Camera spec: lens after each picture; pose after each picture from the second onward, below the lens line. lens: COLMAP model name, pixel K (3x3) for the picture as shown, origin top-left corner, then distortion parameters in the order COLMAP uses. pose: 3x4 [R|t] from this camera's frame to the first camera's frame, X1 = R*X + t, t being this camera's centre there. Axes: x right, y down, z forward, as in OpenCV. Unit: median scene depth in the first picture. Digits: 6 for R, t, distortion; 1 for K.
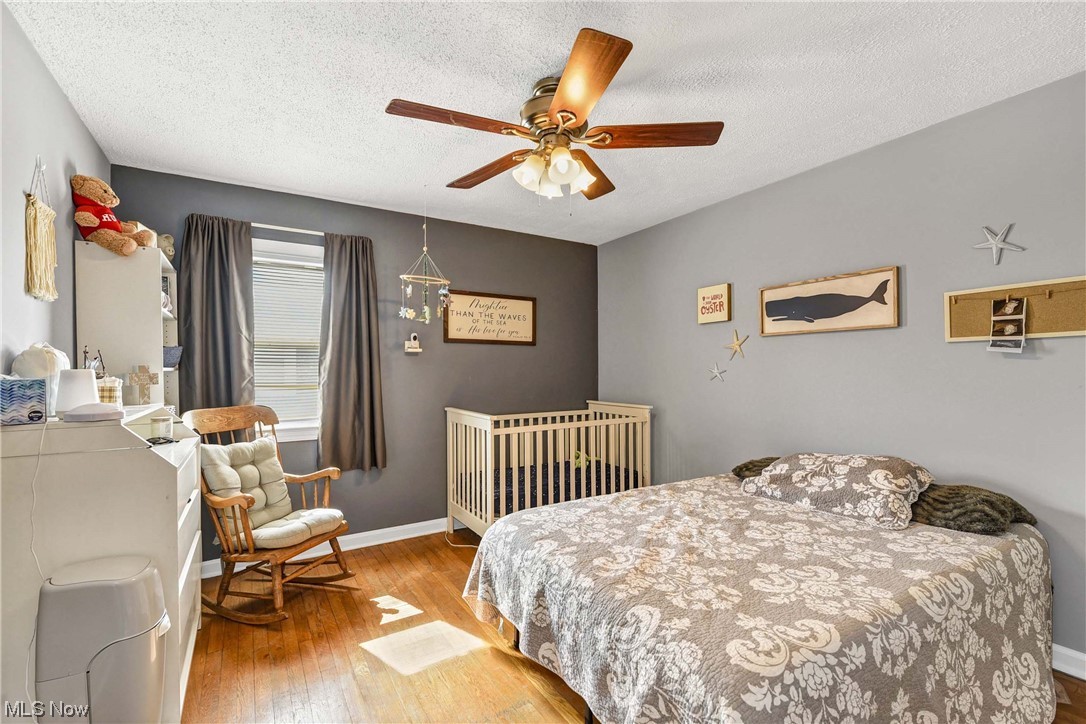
lens RADIAL K [[510.6, 0, 554.2], [0, 510.6, 357.0], [0, 0, 1]] dist [-0.000224, -0.000814]
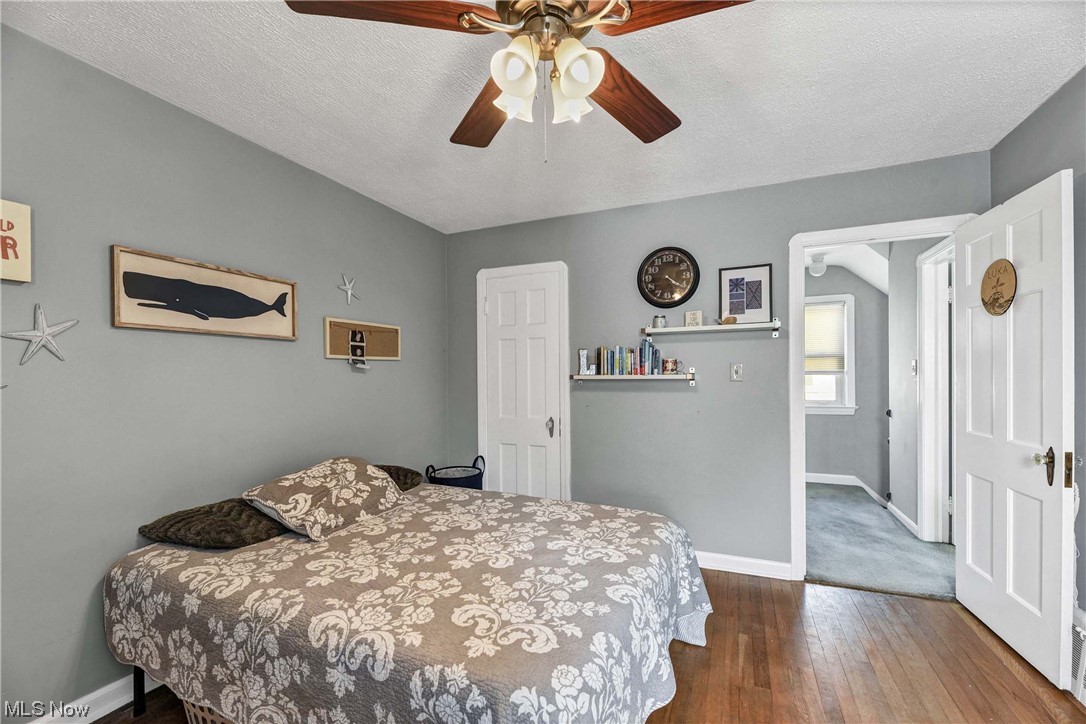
lens RADIAL K [[451.7, 0, 551.6], [0, 451.7, 367.2], [0, 0, 1]] dist [-0.000008, -0.000151]
pose [[-0.596382, 0.027175, 0.802241, -0.452743], [-0.007154, 0.999207, -0.039165, 0.033893], [-0.802669, -0.029096, -0.595715, 1.301161]]
